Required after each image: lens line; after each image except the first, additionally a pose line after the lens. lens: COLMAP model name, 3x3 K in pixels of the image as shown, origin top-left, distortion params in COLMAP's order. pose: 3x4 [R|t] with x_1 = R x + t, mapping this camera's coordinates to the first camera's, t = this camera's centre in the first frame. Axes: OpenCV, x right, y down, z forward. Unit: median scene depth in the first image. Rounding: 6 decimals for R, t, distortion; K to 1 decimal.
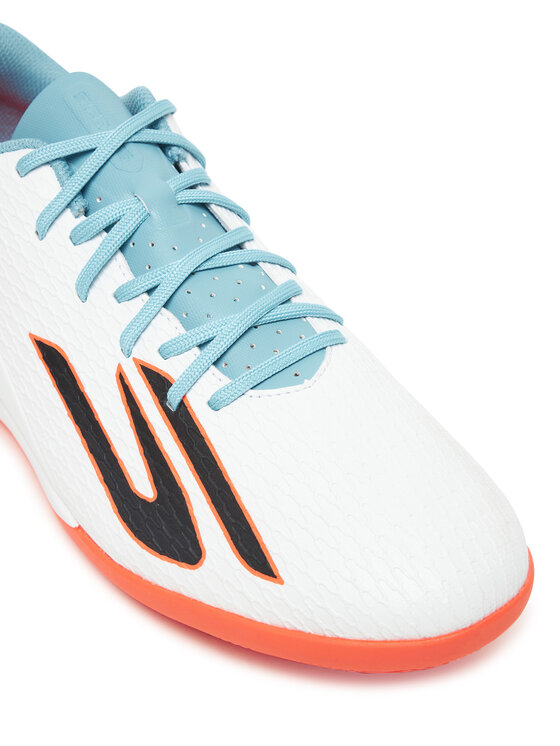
lens RADIAL K [[1358.3, 0, 281.8], [0, 1358.3, 373.4], [0, 0, 1]] dist [-0.121968, 0.000000]
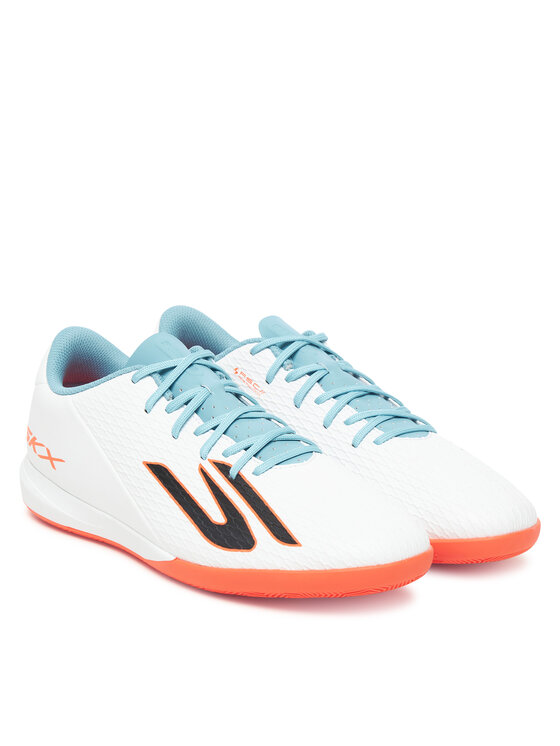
lens RADIAL K [[2007.1, 0, 279.5], [0, 2007.1, 372.8], [0, 0, 1]] dist [-0.018824, 0.000000]
pose [[0.995930, -0.027198, 0.085930, -0.241926], [0.061509, 0.901964, -0.427409, 1.041028], [-0.065881, 0.430954, 0.899965, -1.482970]]
